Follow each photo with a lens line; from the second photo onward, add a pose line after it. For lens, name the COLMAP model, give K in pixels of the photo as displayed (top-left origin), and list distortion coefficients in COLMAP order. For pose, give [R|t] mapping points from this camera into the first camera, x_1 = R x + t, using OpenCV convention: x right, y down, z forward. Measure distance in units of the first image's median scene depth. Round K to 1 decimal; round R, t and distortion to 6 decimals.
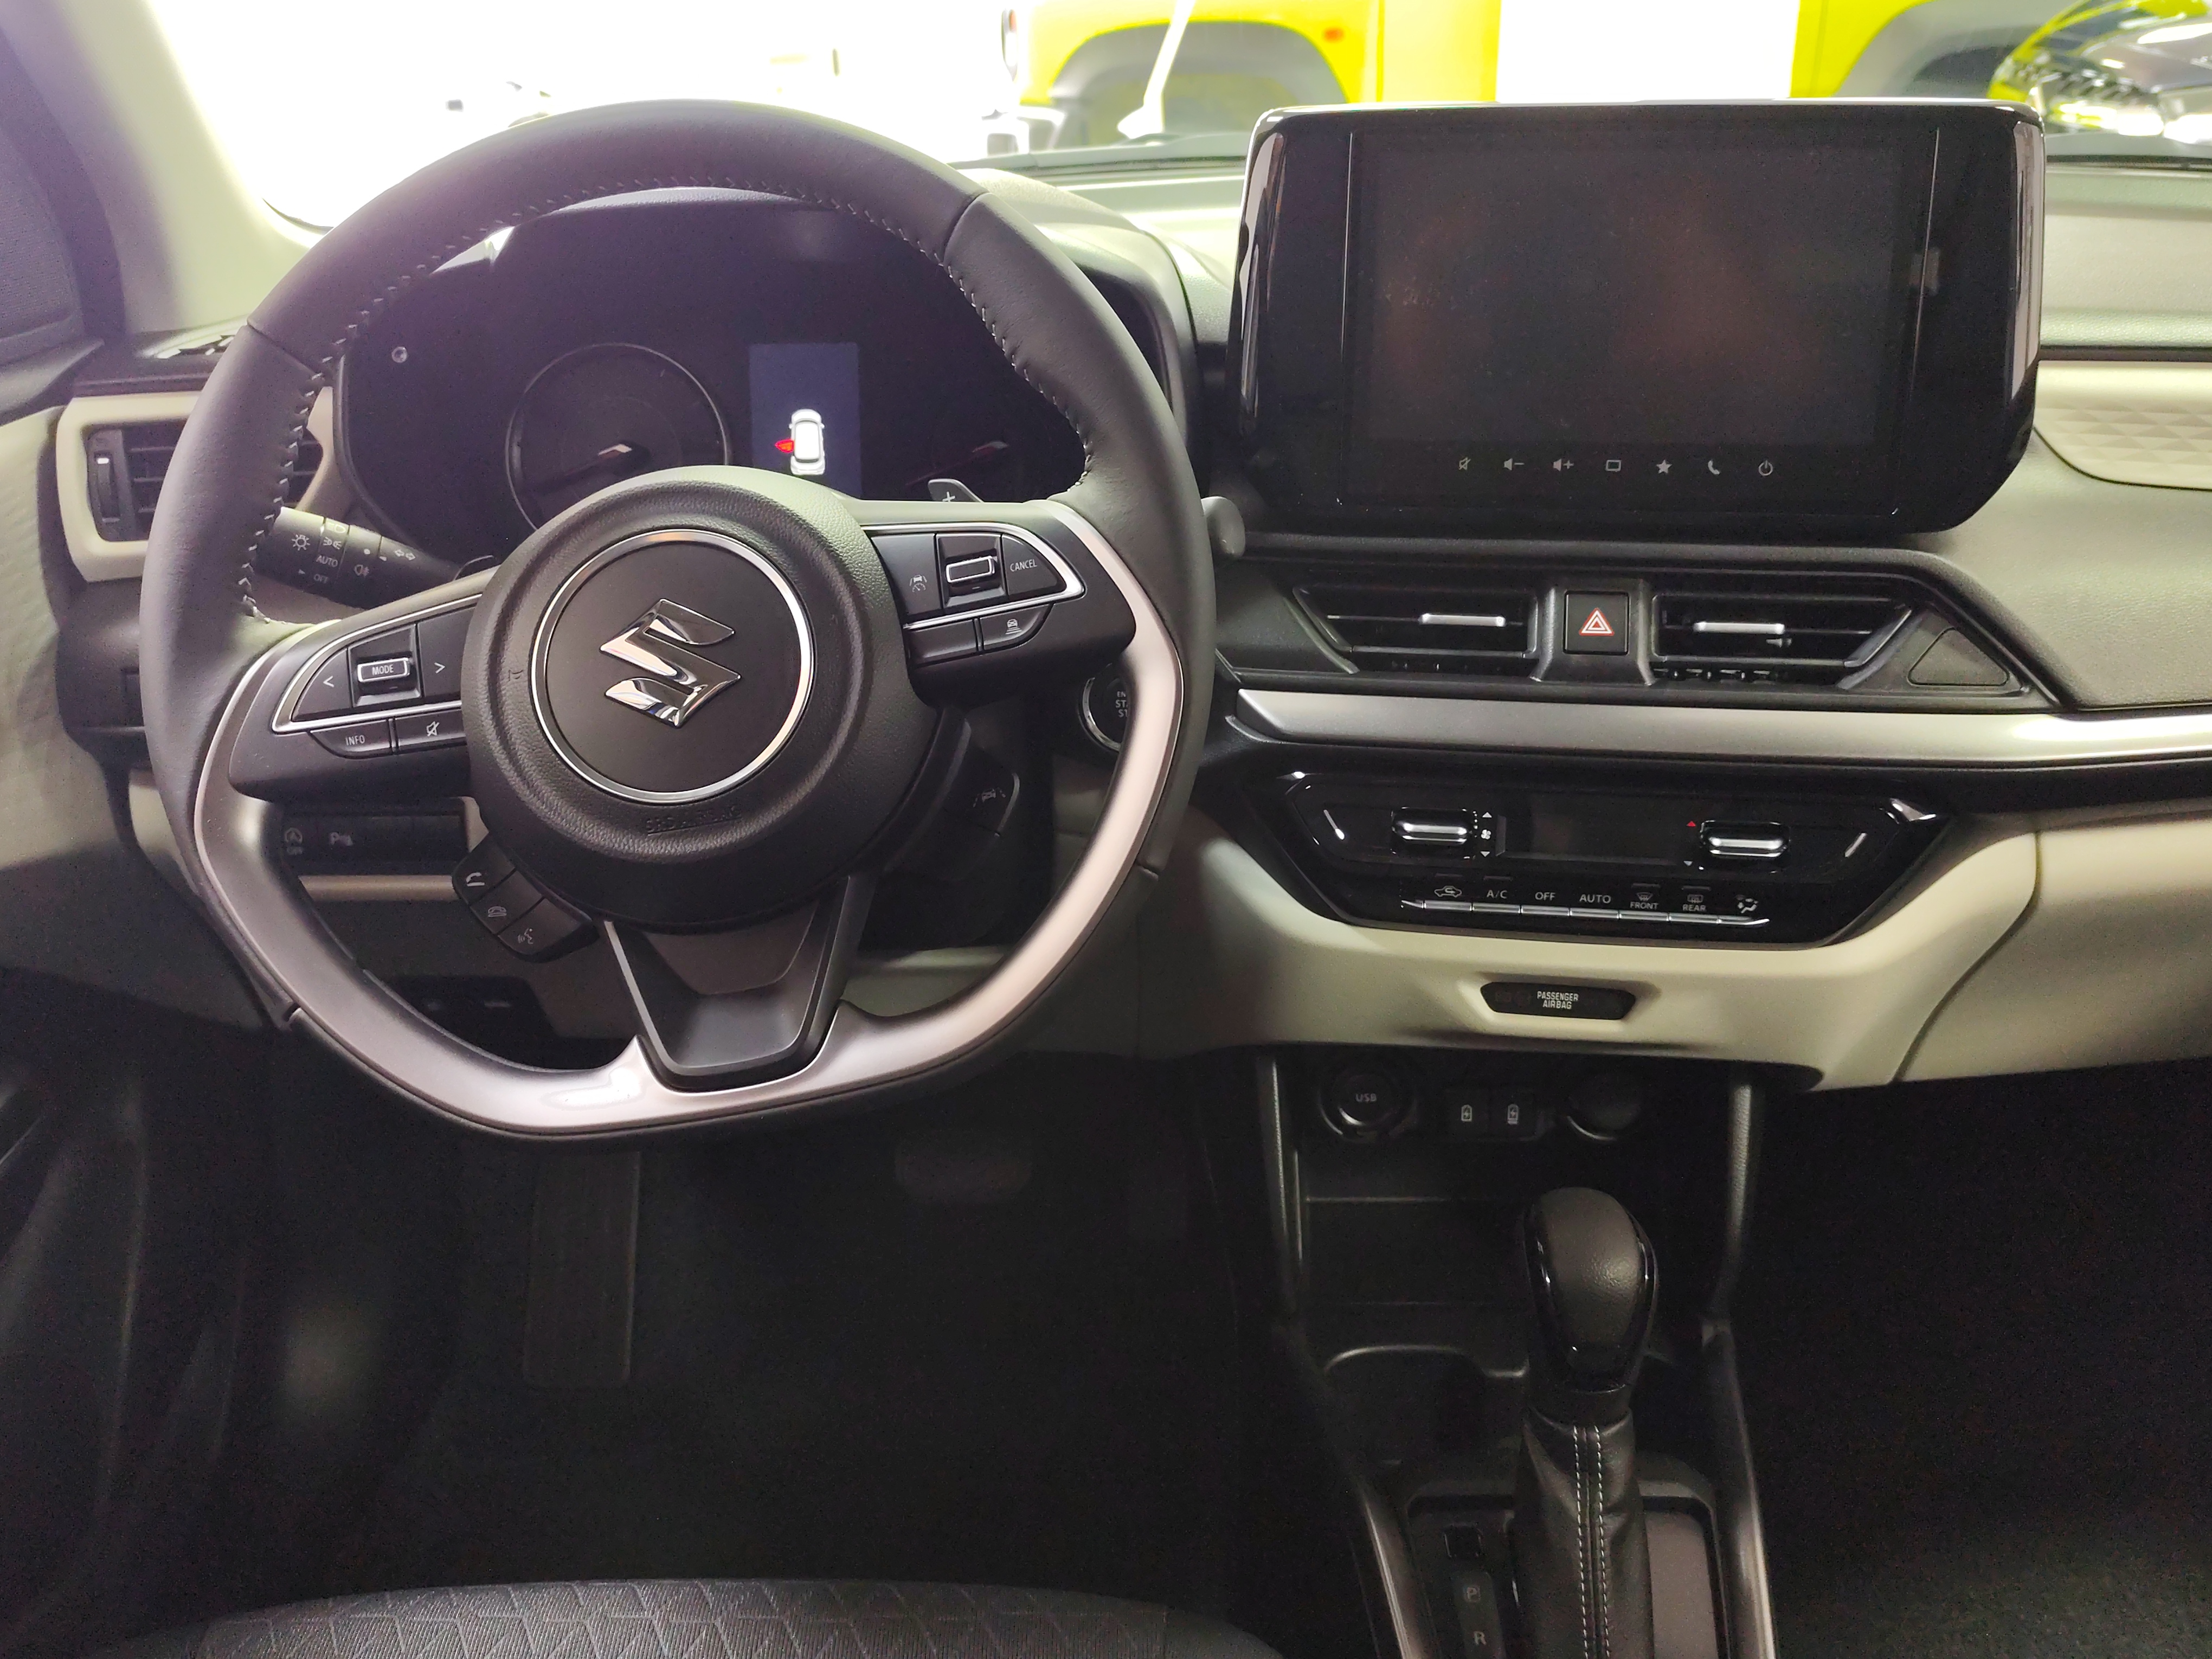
lens RADIAL K [[1940.3, 0, 1103.0], [0, 1940.3, 840.9], [0, 0, 1]] dist [0.042952, -0.071398]
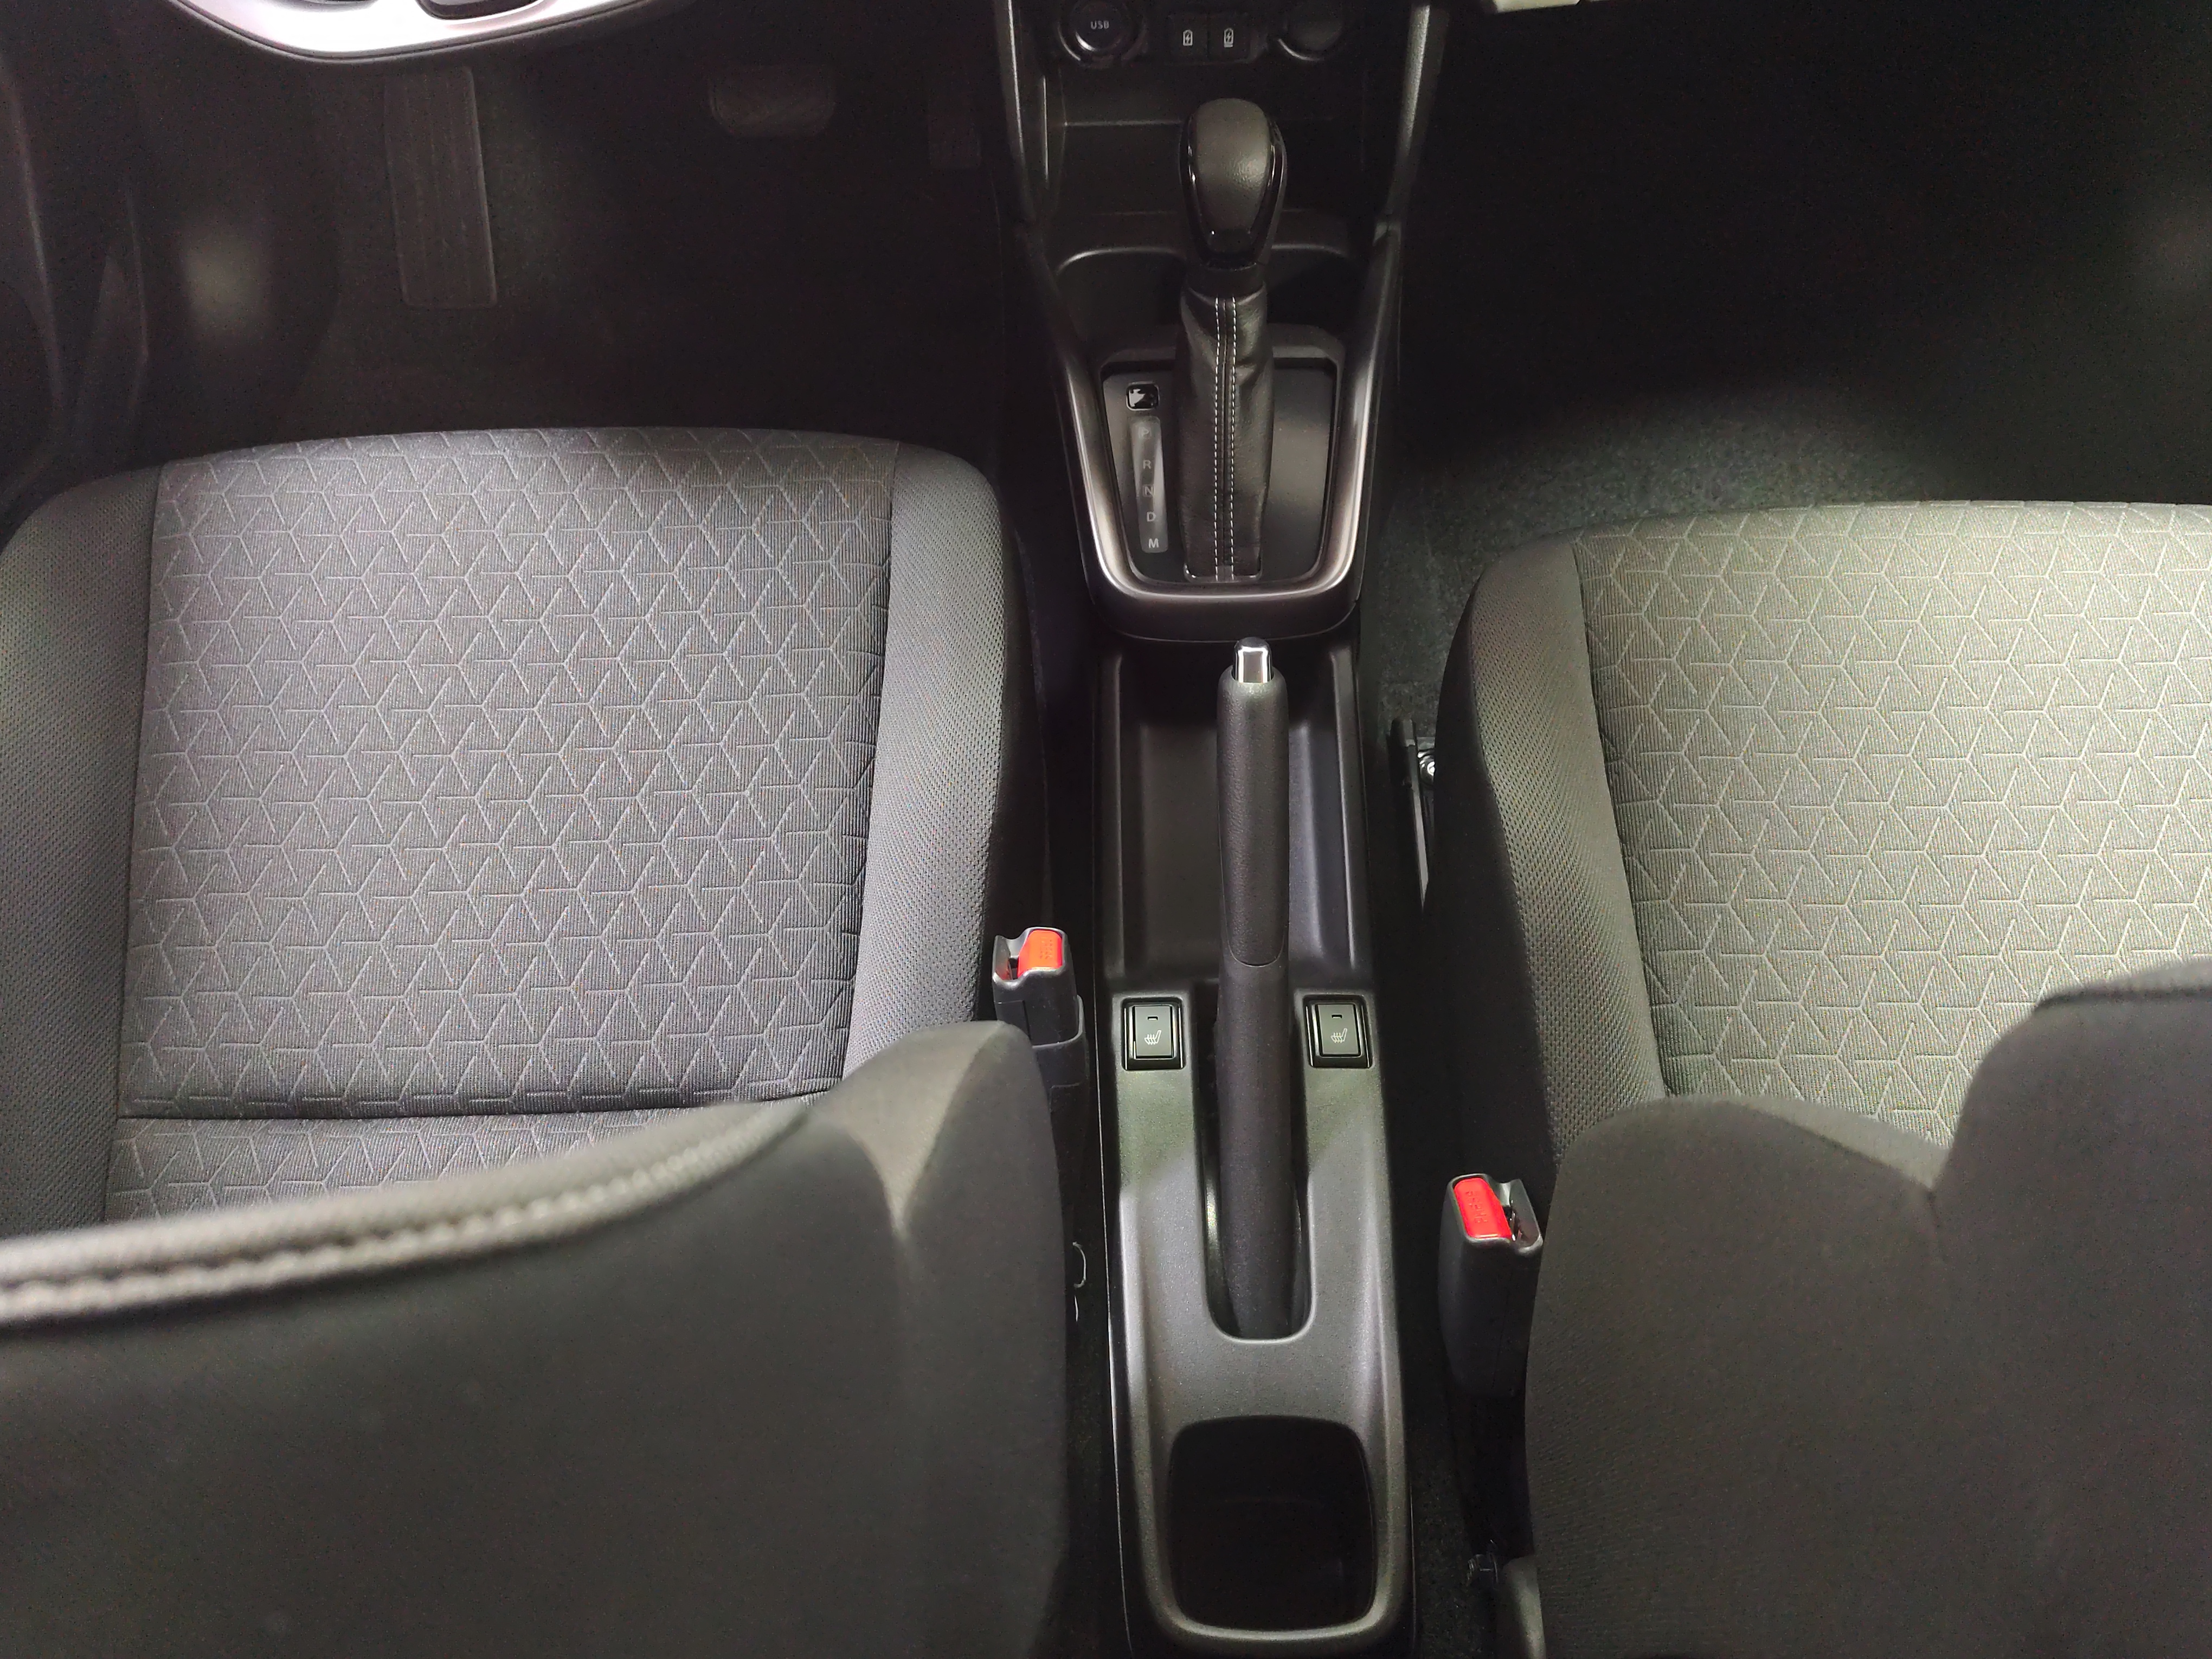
lens RADIAL K [[1940.3, 0, 1103.0], [0, 1940.3, 840.9], [0, 0, 1]] dist [0.042952, -0.071398]
pose [[0.999464, -0.024087, 0.022177, 0.133600], [0.009939, 0.868576, 0.495456, -0.020536], [-0.031197, -0.494970, 0.868350, -0.272486]]
